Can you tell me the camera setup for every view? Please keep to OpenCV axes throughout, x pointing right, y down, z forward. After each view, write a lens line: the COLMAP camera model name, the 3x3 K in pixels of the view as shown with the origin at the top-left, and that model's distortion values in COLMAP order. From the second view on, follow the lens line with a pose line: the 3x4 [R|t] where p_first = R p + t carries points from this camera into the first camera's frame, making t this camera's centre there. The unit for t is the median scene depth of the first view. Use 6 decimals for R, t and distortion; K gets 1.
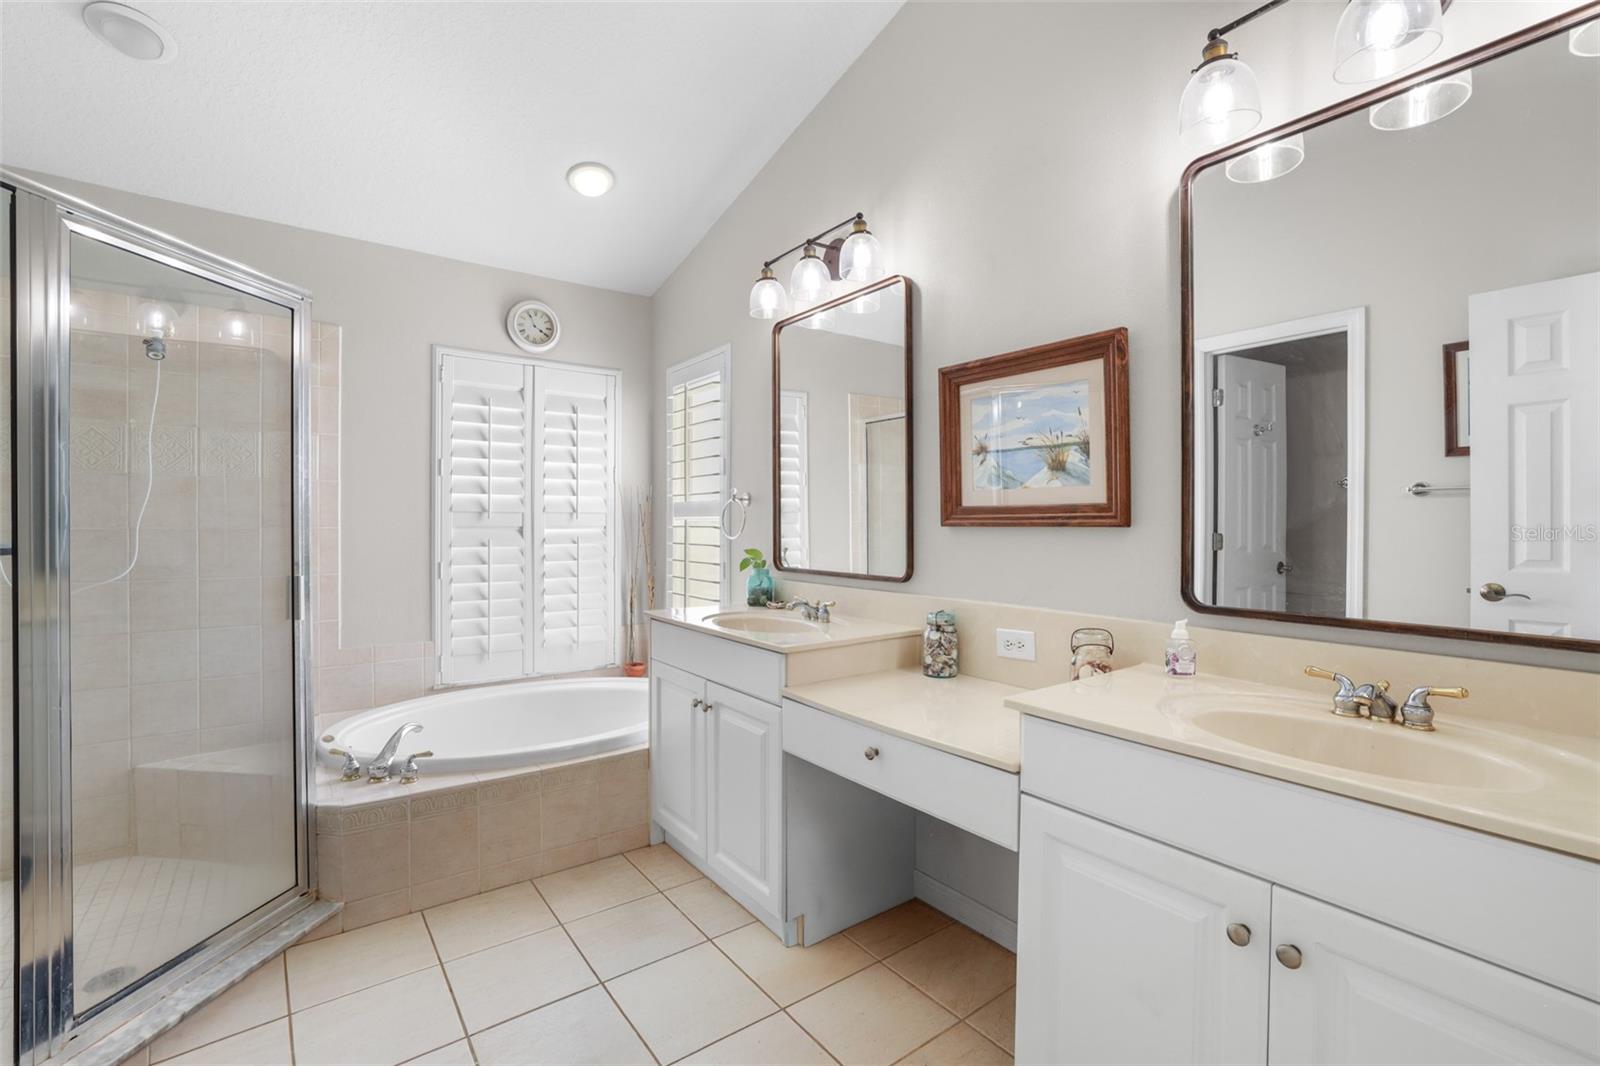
lens RADIAL K [[690.6, 0, 795.0], [0, 690.6, 529.1], [0, 0, 1]] dist [-0.046667, 0.016850]
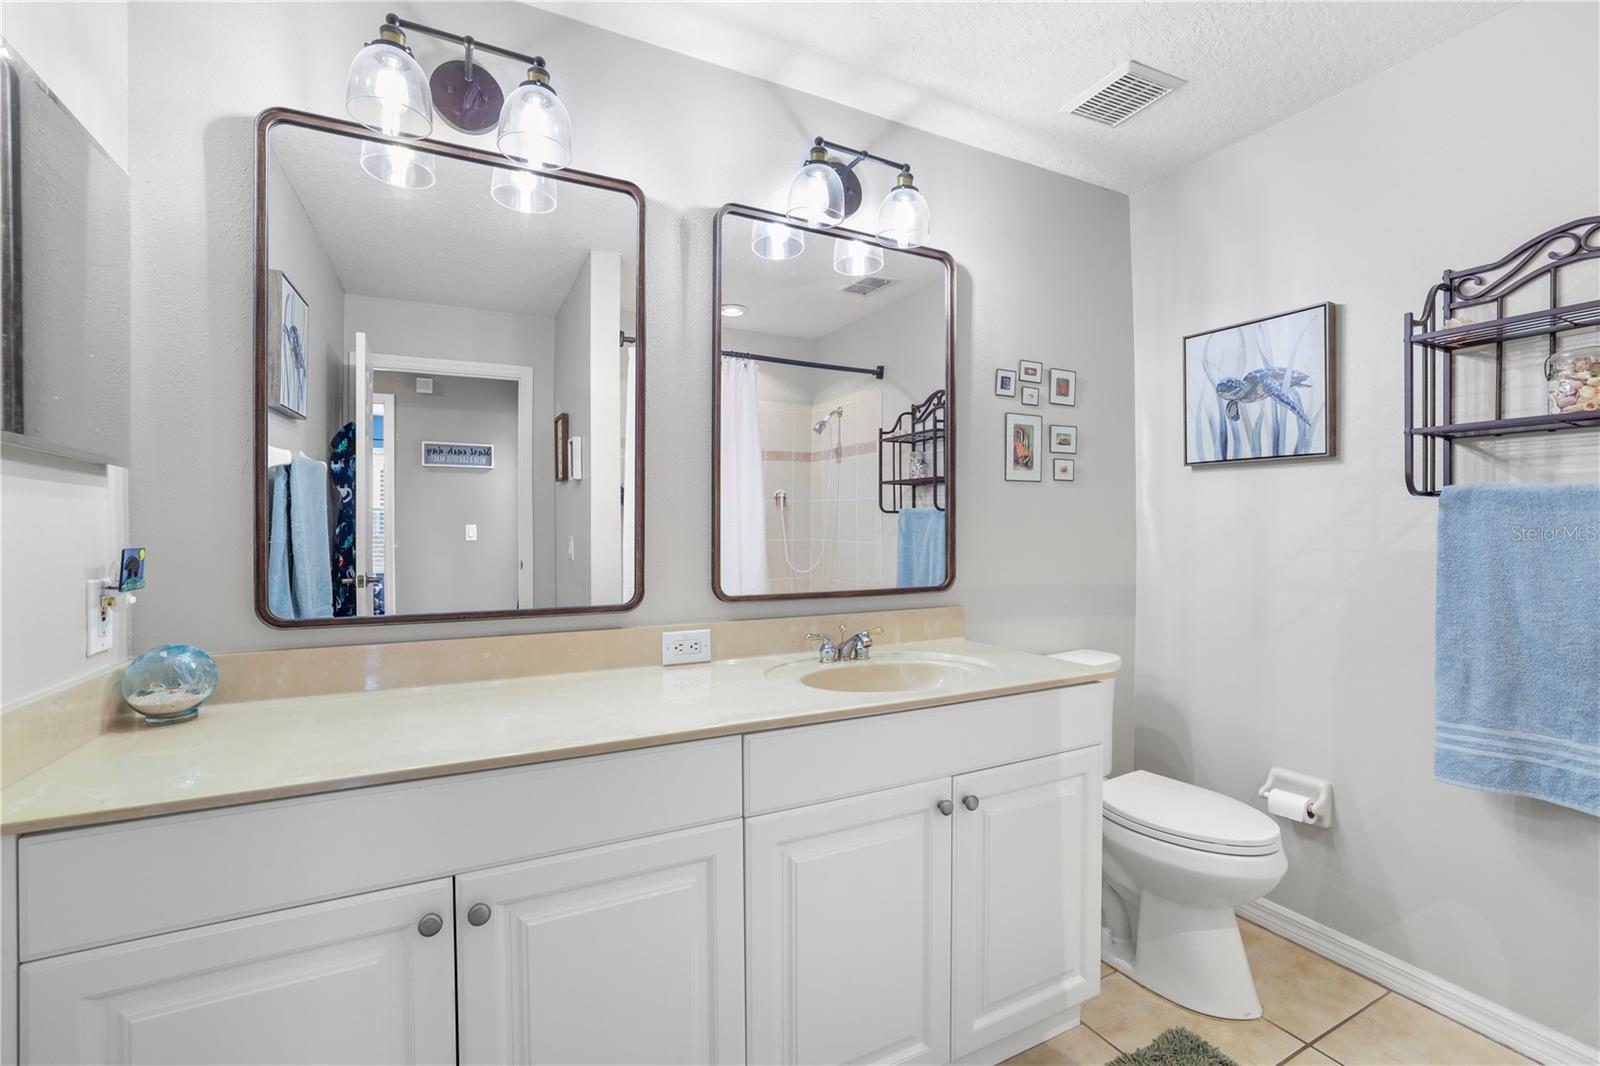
lens RADIAL K [[690.6, 0, 795.0], [0, 690.6, 529.1], [0, 0, 1]] dist [-0.046667, 0.016850]
pose [[0.169913, 0.001617, 0.985458, -0.507145], [0.003971, 0.999989, -0.002326, -0.001930], [-0.985451, 0.004309, 0.169905, 0.648056]]
